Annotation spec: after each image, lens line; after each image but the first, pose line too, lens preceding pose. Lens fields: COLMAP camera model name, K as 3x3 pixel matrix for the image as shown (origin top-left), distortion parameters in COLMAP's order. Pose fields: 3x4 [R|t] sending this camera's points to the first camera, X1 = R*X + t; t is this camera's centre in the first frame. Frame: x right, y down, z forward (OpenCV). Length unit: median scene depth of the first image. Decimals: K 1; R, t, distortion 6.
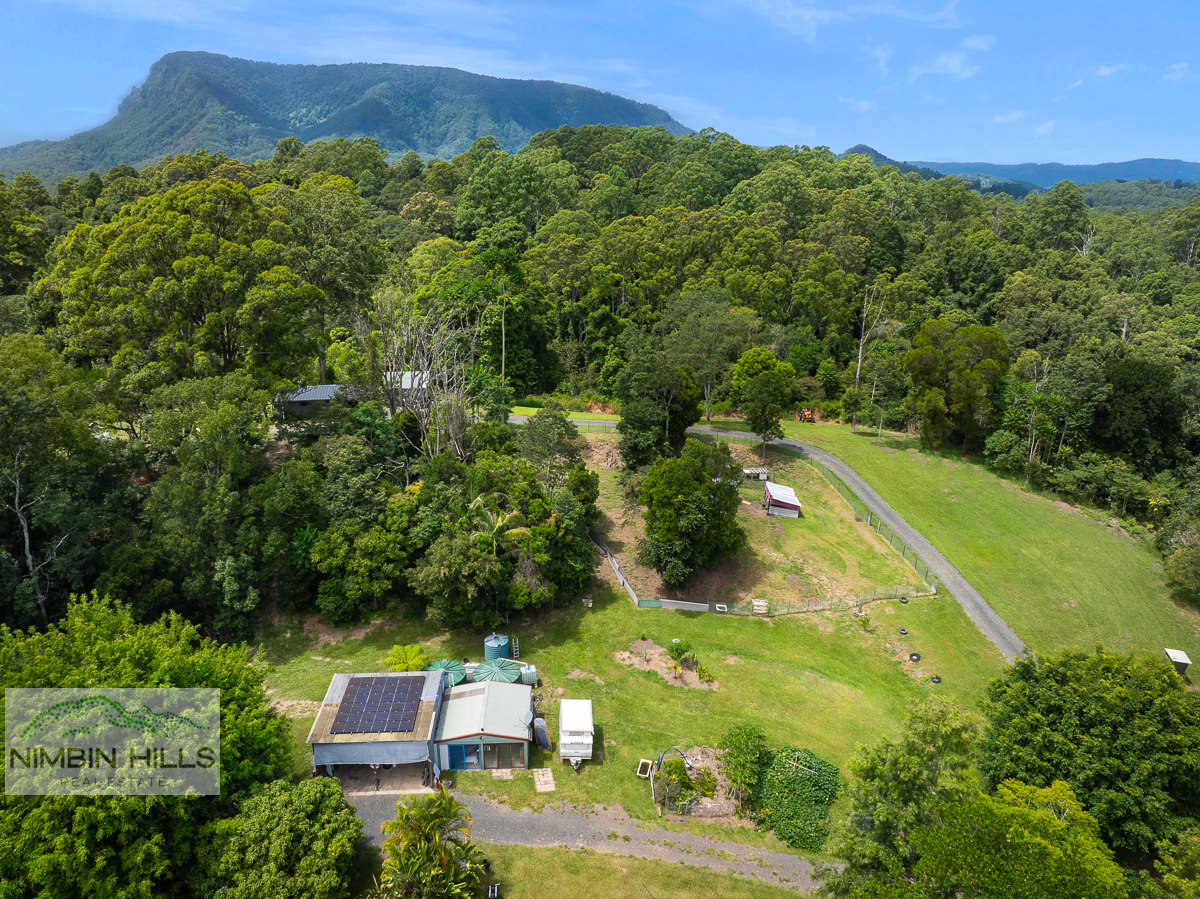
lens RADIAL K [[840.6, 0, 603.4], [0, 840.6, 443.6], [0, 0, 1]] dist [-0.042064, 0.013257]
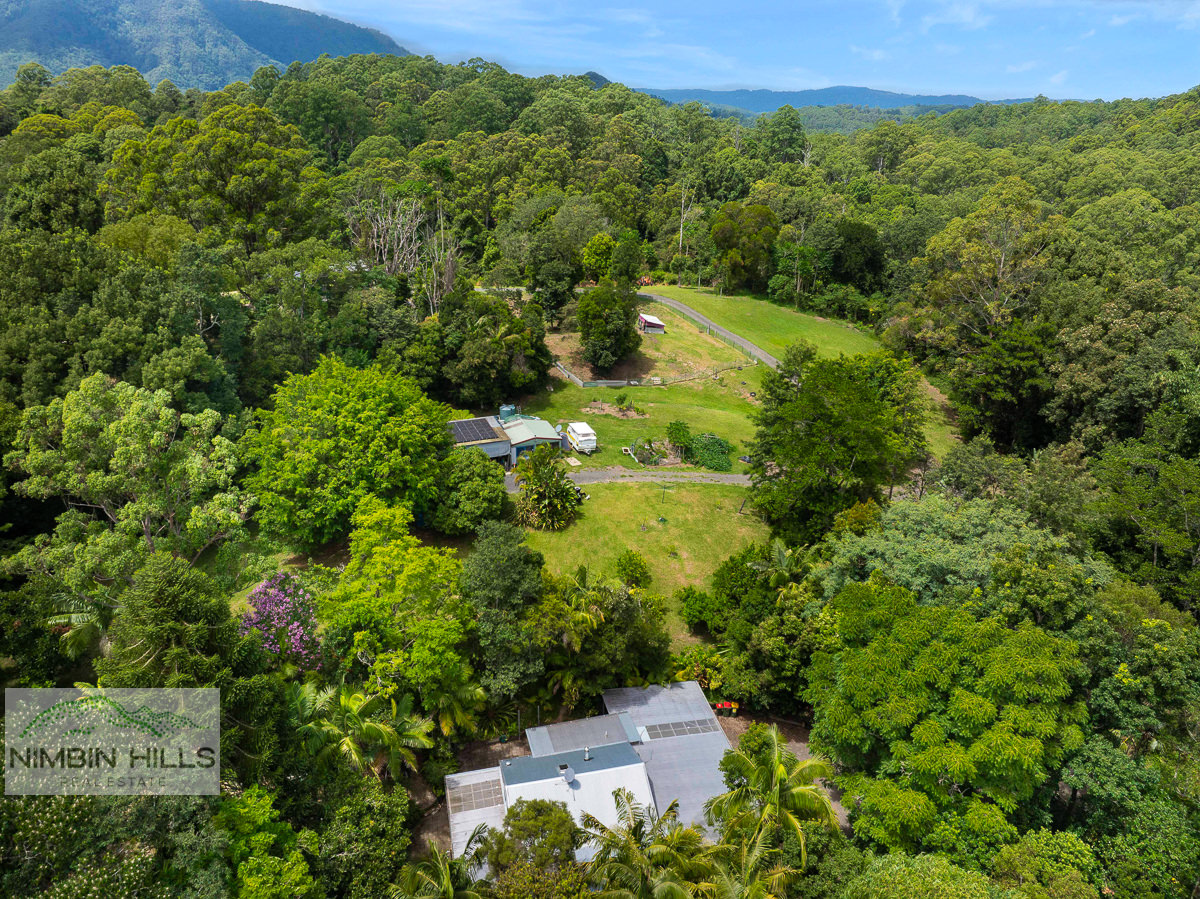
lens RADIAL K [[840.6, 0, 595.4], [0, 840.6, 450.1], [0, 0, 1]] dist [-0.042064, 0.013257]
pose [[0.957093, -0.111835, 0.267333, -0.213341], [0.089323, 0.991464, 0.094973, 0.097199], [-0.275672, -0.067018, 0.958913, -0.291023]]
